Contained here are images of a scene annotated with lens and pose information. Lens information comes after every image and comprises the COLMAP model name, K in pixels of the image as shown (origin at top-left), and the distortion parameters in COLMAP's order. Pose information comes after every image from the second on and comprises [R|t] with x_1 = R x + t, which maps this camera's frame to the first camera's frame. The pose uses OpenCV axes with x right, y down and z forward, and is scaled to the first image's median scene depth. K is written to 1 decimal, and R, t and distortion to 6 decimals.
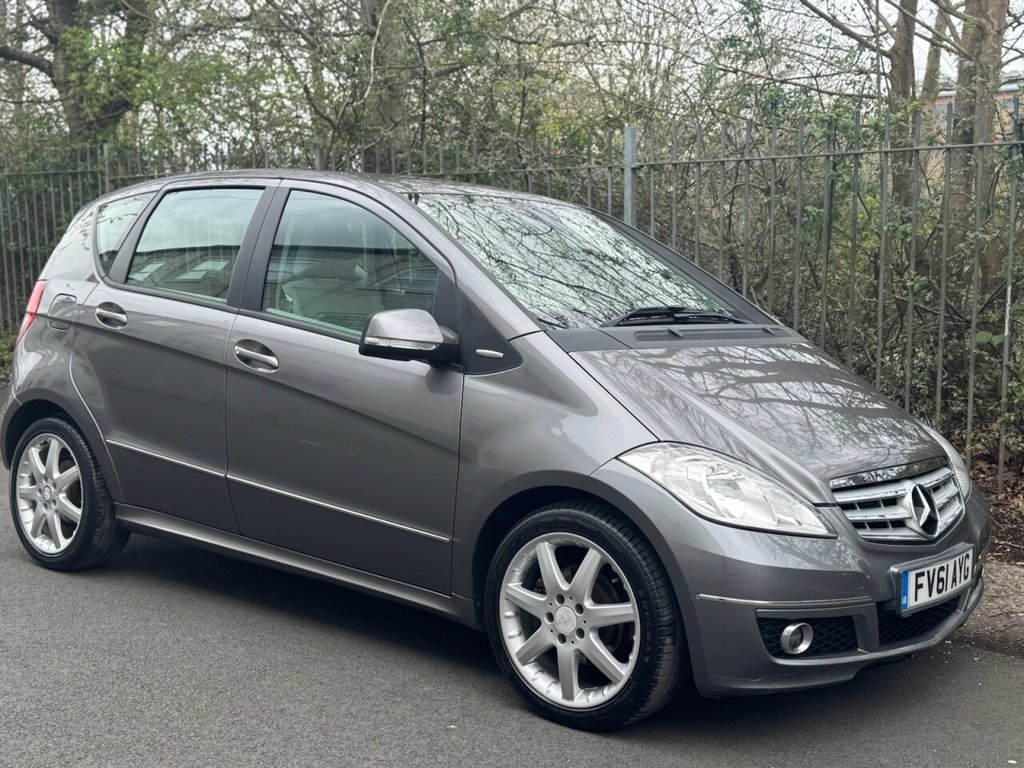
lens RADIAL K [[1264.4, 0, 512.5], [0, 1264.4, 386.8], [0, 0, 1]] dist [0.188075, -0.431432]
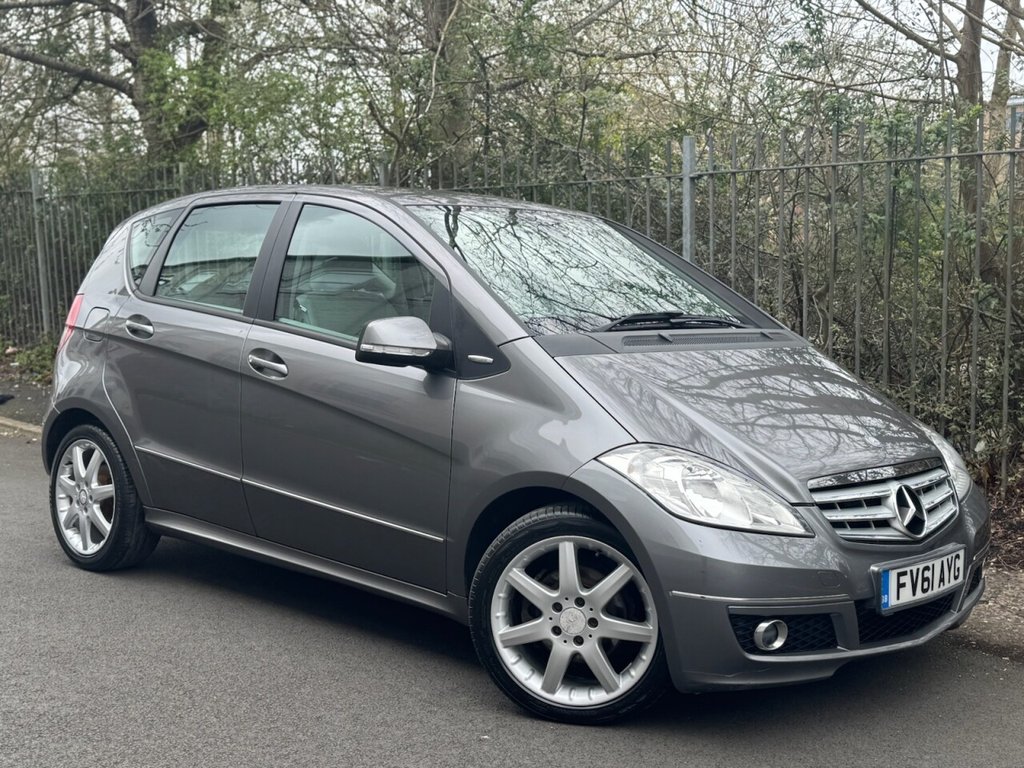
lens RADIAL K [[1263.1, 0, 517.3], [0, 1263.1, 386.9], [0, 0, 1]] dist [0.192044, -0.443961]
pose [[0.998149, -0.006773, -0.060437, 0.073714], [0.006201, 0.999934, -0.009649, 0.006668], [0.060498, 0.009256, 0.998125, -0.026615]]
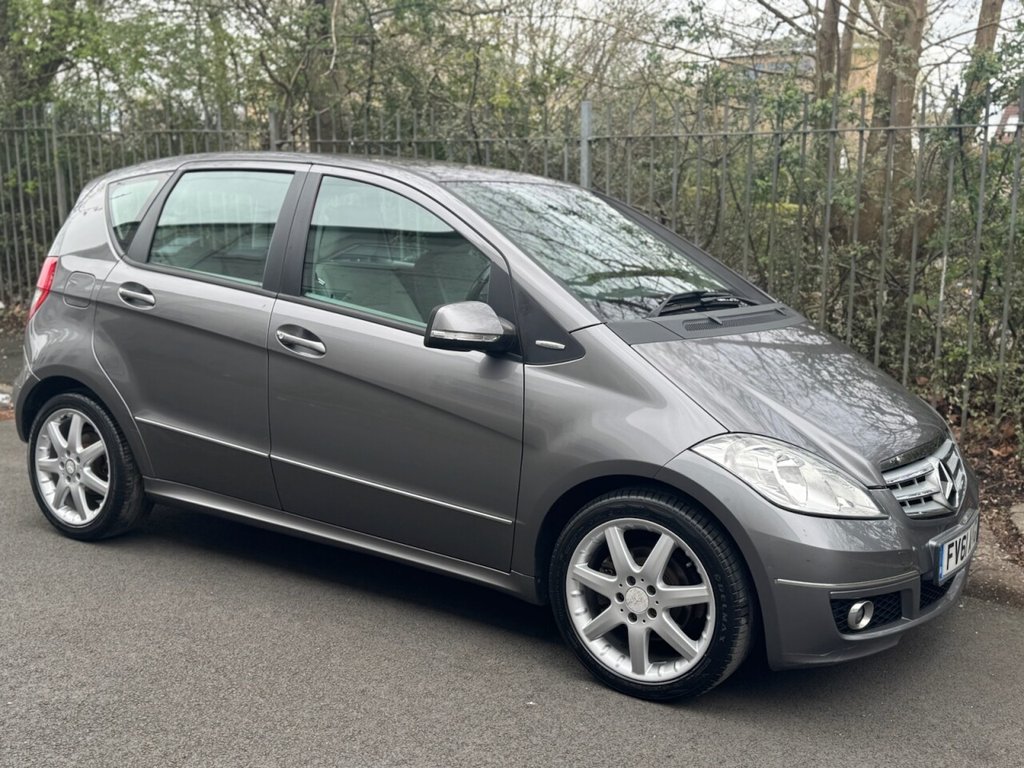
lens RADIAL K [[1123.9, 0, 508.8], [0, 1123.9, 383.6], [0, 0, 1]] dist [0.174516, -0.373380]
pose [[0.994217, -0.014620, 0.106390, -0.150622], [0.007915, 0.997971, 0.063182, -0.053039], [-0.107098, -0.061975, 0.992315, 0.081837]]
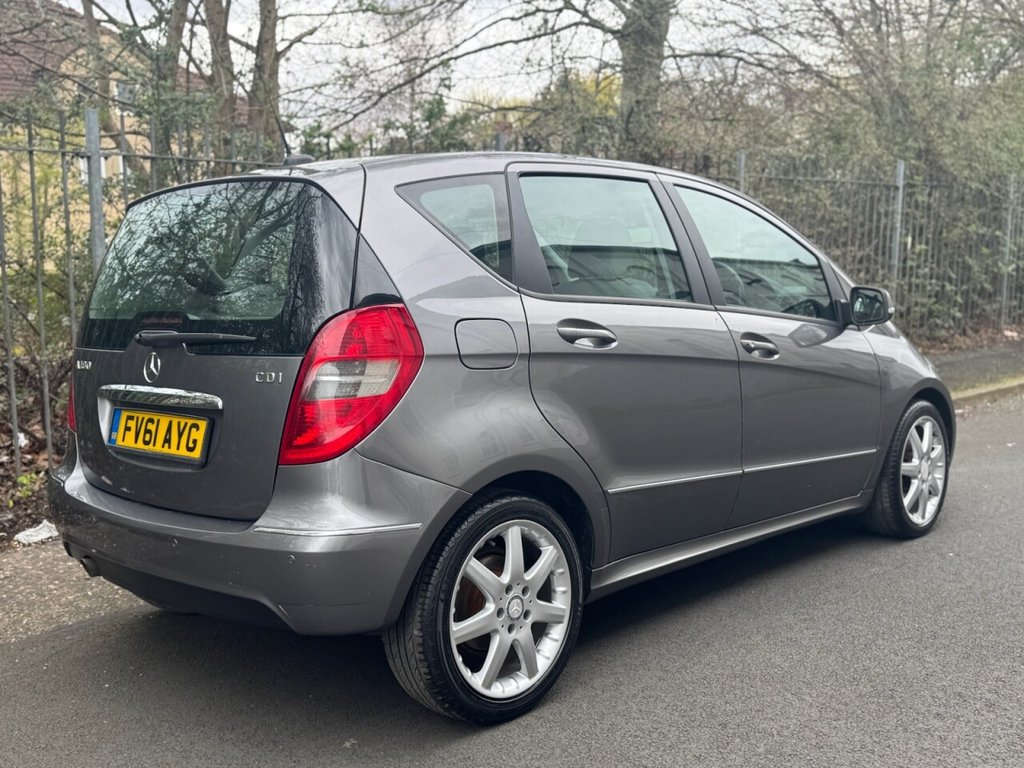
lens RADIAL K [[1059.1, 0, 514.1], [0, 1059.1, 384.8], [0, 0, 1]] dist [0.144473, -0.279036]
pose [[0.080741, -0.132443, 0.987897, -1.243262], [0.119721, 0.985246, 0.122302, -0.142241], [-0.989519, 0.108397, 0.095406, 1.282452]]
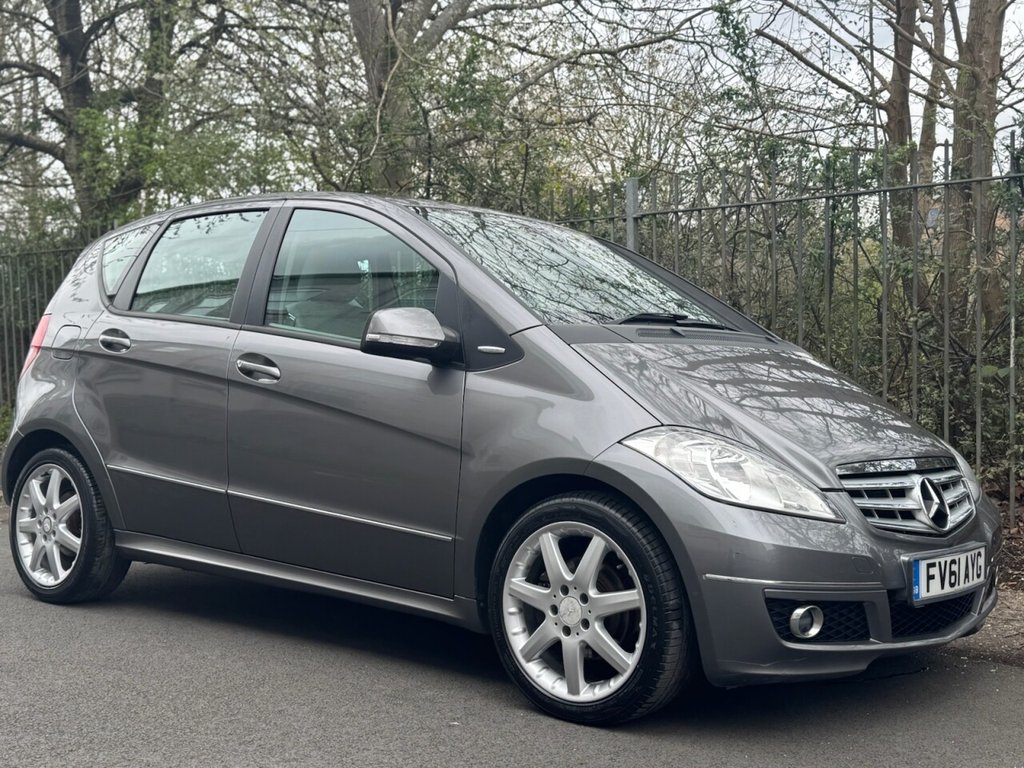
lens RADIAL K [[1264.4, 0, 512.5], [0, 1264.4, 386.8], [0, 0, 1]] dist [0.188075, -0.431432]
pose [[0.999940, -0.009275, -0.005829, 0.004388], [0.008763, 0.996561, -0.082397, 0.085087], [0.006574, 0.082340, 0.996583, 0.009077]]
